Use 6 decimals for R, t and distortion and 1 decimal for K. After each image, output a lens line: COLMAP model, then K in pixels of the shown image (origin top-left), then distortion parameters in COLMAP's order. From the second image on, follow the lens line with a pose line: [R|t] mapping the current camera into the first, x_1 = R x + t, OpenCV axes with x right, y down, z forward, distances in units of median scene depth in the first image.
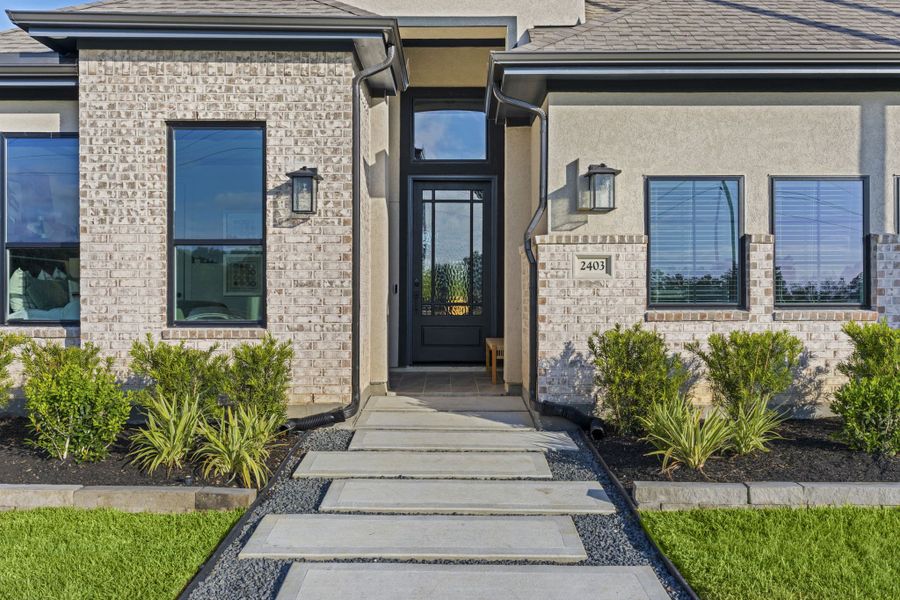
lens RADIAL K [[800.2, 0, 454.4], [0, 800.2, 299.3], [0, 0, 1]] dist [0.006963, 0.007922]
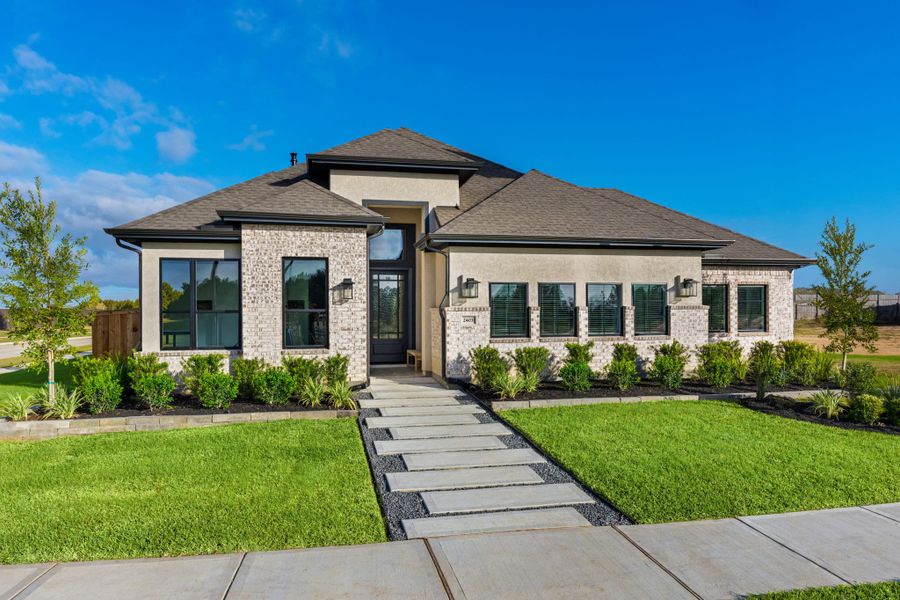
lens RADIAL K [[609.8, 0, 460.7], [0, 609.8, 316.9], [0, 0, 1]] dist [0.000991, 0.002877]
pose [[0.973598, -0.007088, 0.228157, -0.265940], [0.006008, 0.999967, 0.005427, -0.061931], [-0.228188, -0.003913, 0.973609, -0.768804]]
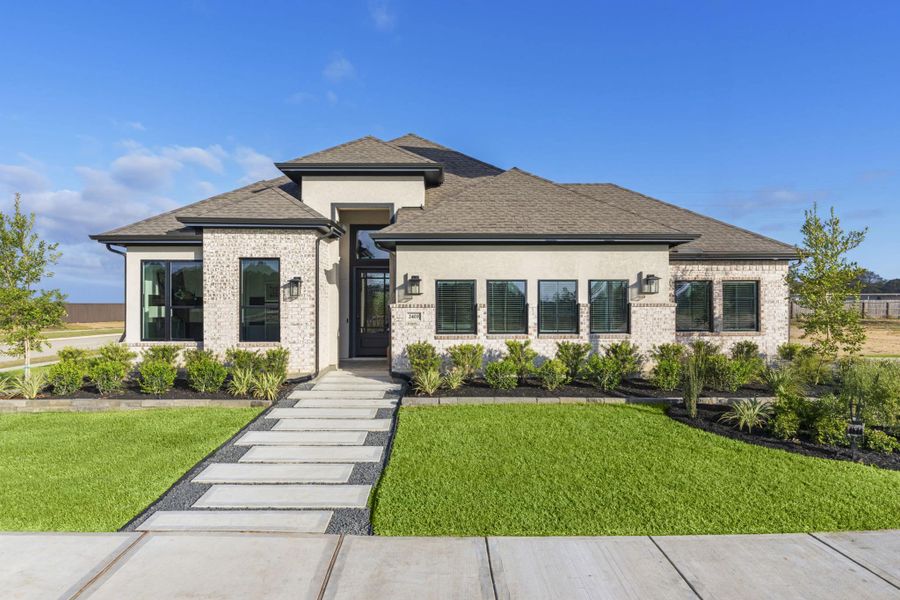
lens RADIAL K [[569.7, 0, 447.1], [0, 569.7, 306.2], [0, 0, 1]] dist [0.007607, 0.000222]
pose [[0.999834, -0.001061, 0.018209, 0.244826], [0.001150, 0.999987, -0.004882, -0.065465], [-0.018204, 0.004902, 0.999822, -0.755155]]
